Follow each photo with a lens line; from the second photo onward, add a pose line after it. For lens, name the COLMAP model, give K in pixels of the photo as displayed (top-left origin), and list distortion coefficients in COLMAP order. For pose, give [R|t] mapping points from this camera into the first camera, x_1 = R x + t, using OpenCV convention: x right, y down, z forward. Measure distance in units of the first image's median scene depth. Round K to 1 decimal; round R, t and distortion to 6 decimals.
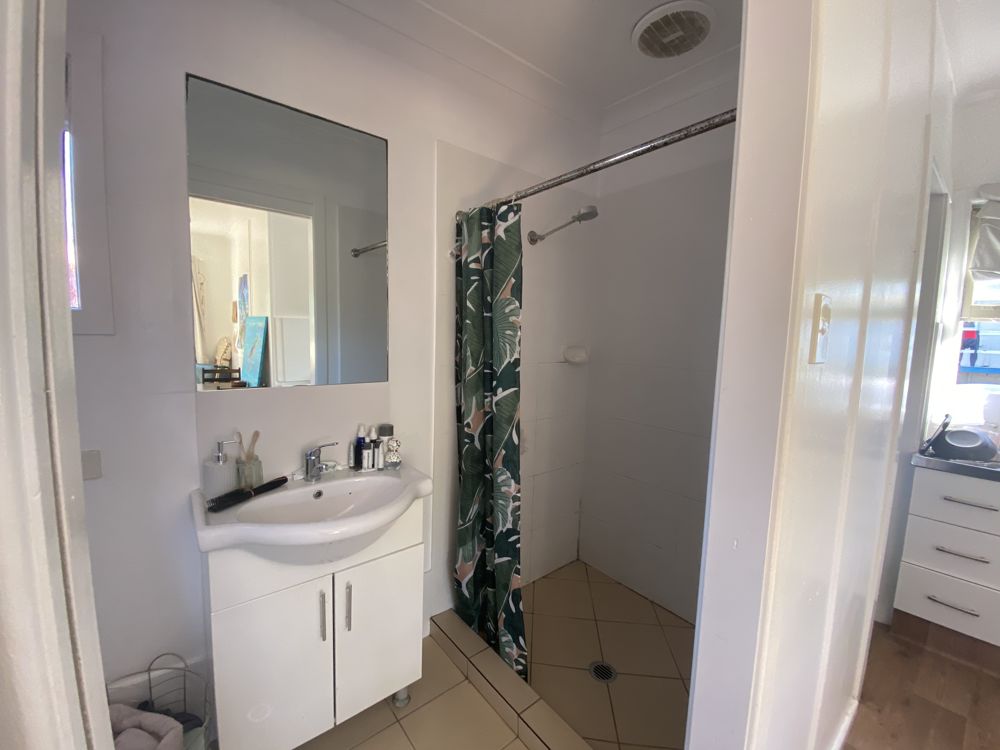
lens RADIAL K [[392.3, 0, 504.3], [0, 392.3, 373.5], [0, 0, 1]] dist [-0.000956, -0.013310]
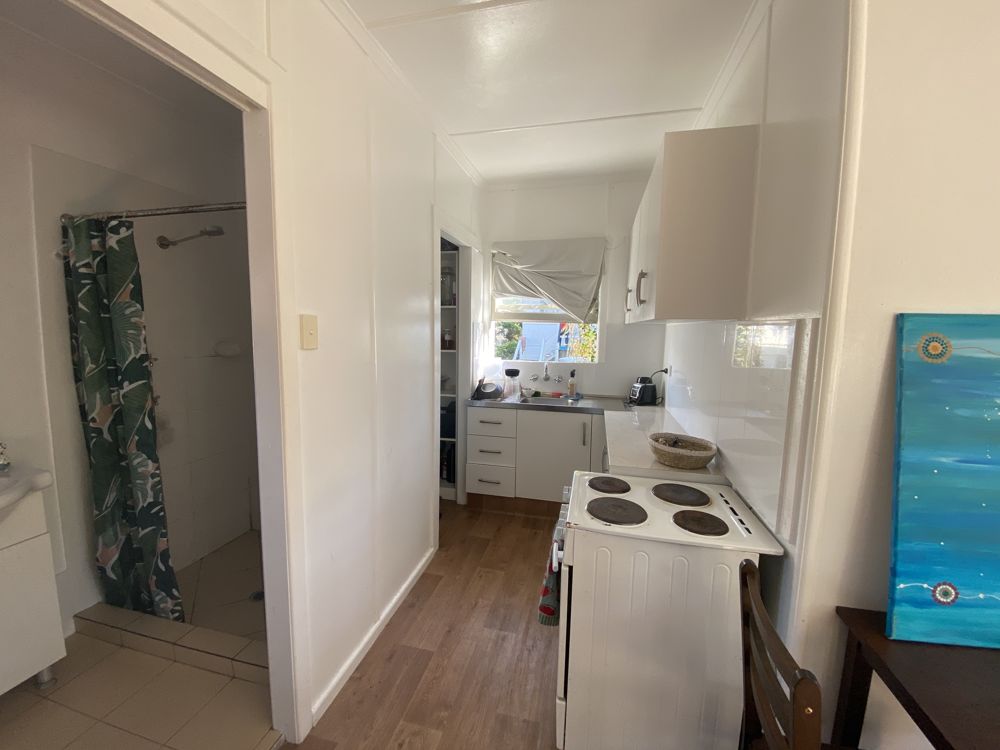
lens RADIAL K [[392.3, 0, 504.3], [0, 392.3, 373.5], [0, 0, 1]] dist [-0.000956, -0.013310]
pose [[0.778481, -0.078299, 0.622766, 0.141035], [0.064349, 0.996917, 0.044902, 0.033408], [-0.624361, 0.005119, 0.781119, -0.532625]]
